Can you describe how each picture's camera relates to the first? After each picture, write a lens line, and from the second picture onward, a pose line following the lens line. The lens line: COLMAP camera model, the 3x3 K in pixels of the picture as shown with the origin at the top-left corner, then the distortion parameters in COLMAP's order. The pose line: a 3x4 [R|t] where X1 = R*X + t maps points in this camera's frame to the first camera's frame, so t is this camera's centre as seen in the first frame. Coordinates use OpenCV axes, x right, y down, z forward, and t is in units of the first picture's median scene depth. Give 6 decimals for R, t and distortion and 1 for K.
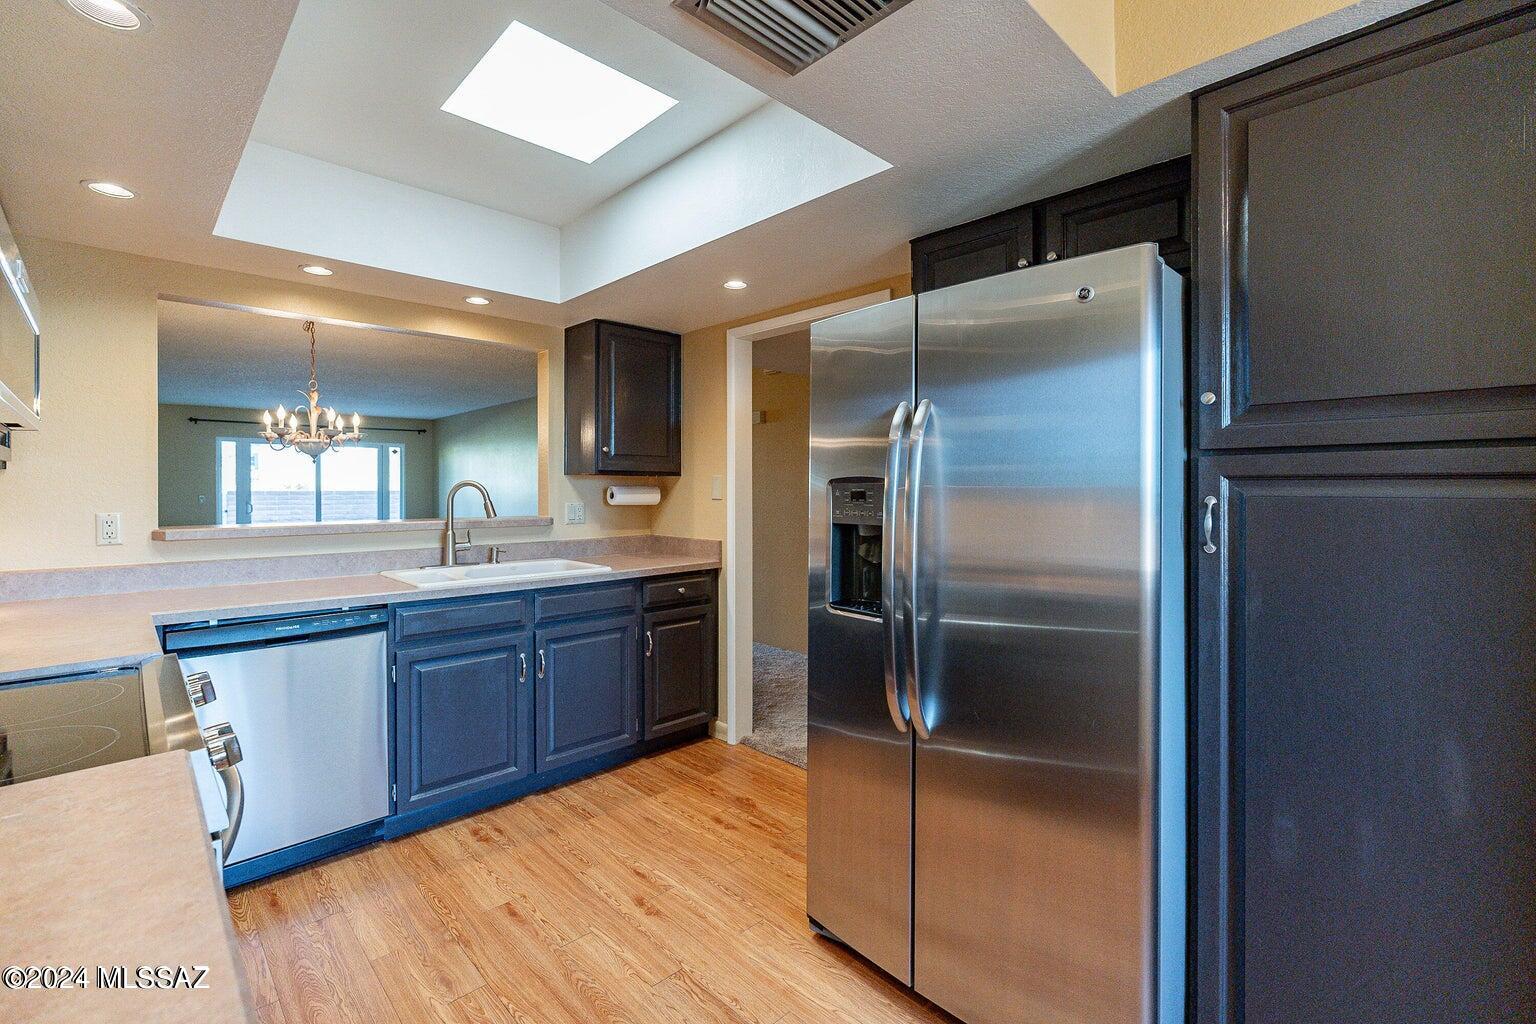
lens RADIAL K [[672.3, 0, 759.7], [0, 672.3, 490.6], [0, 0, 1]] dist [-0.004721, 0.001173]
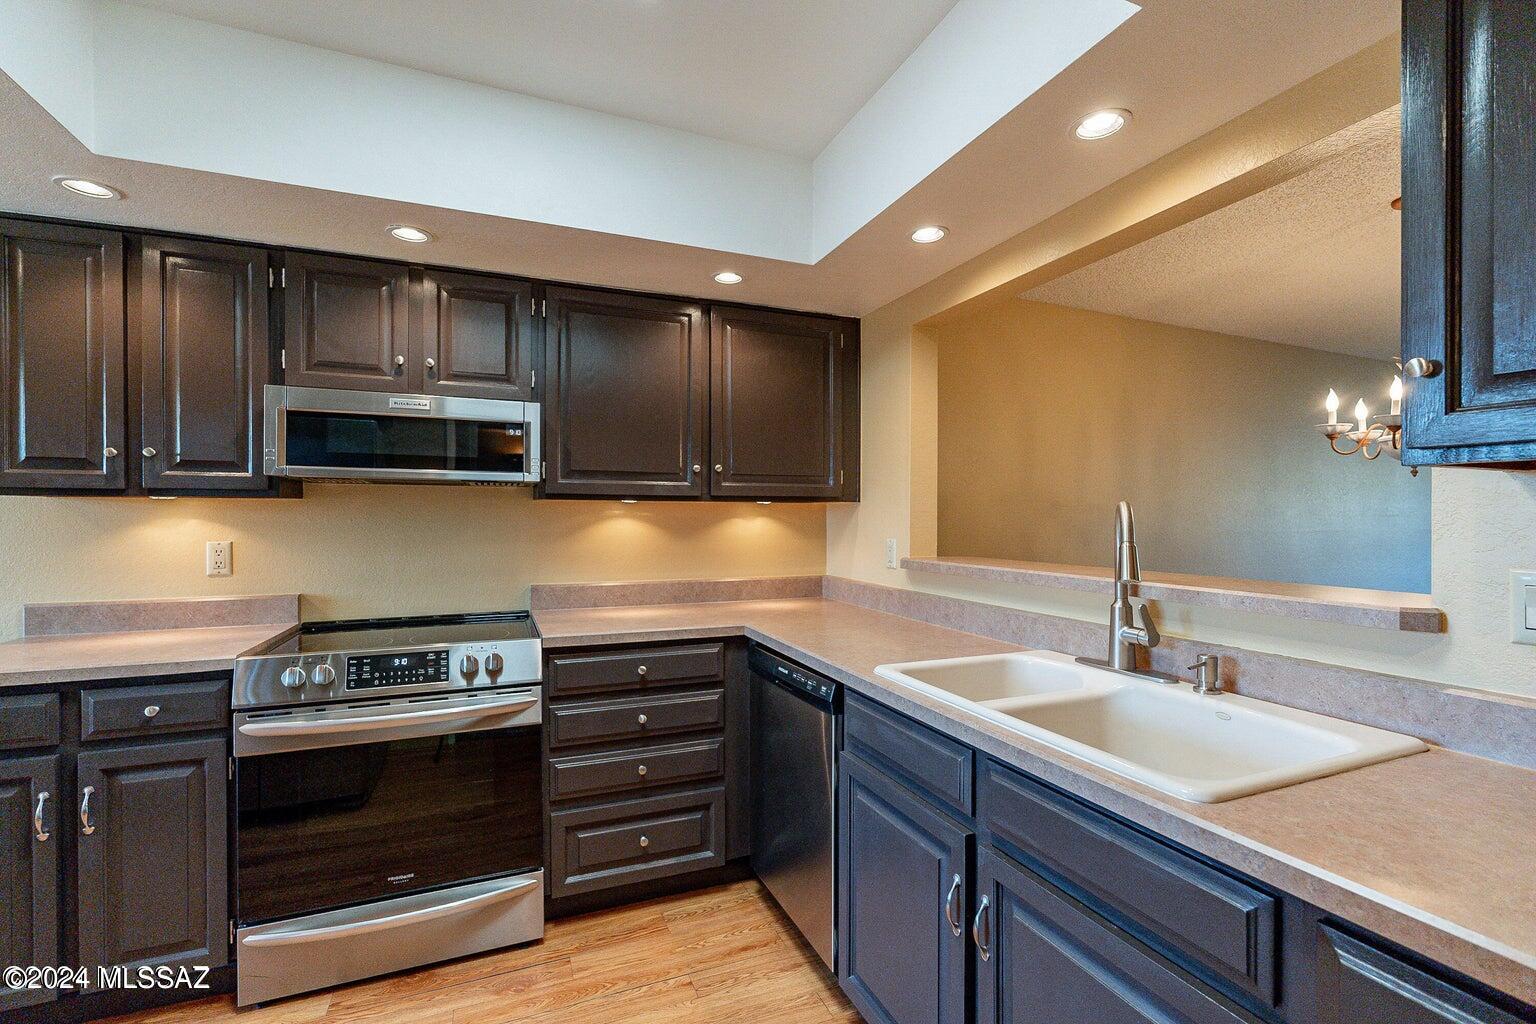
lens RADIAL K [[672.3, 0, 772.4], [0, 672.3, 520.2], [0, 0, 1]] dist [-0.004721, 0.001173]
pose [[-0.349773, 0.004540, -0.936823, 0.111443], [-0.004527, 0.999968, 0.006536, -0.003695], [0.936824, 0.006527, -0.349741, 0.937009]]
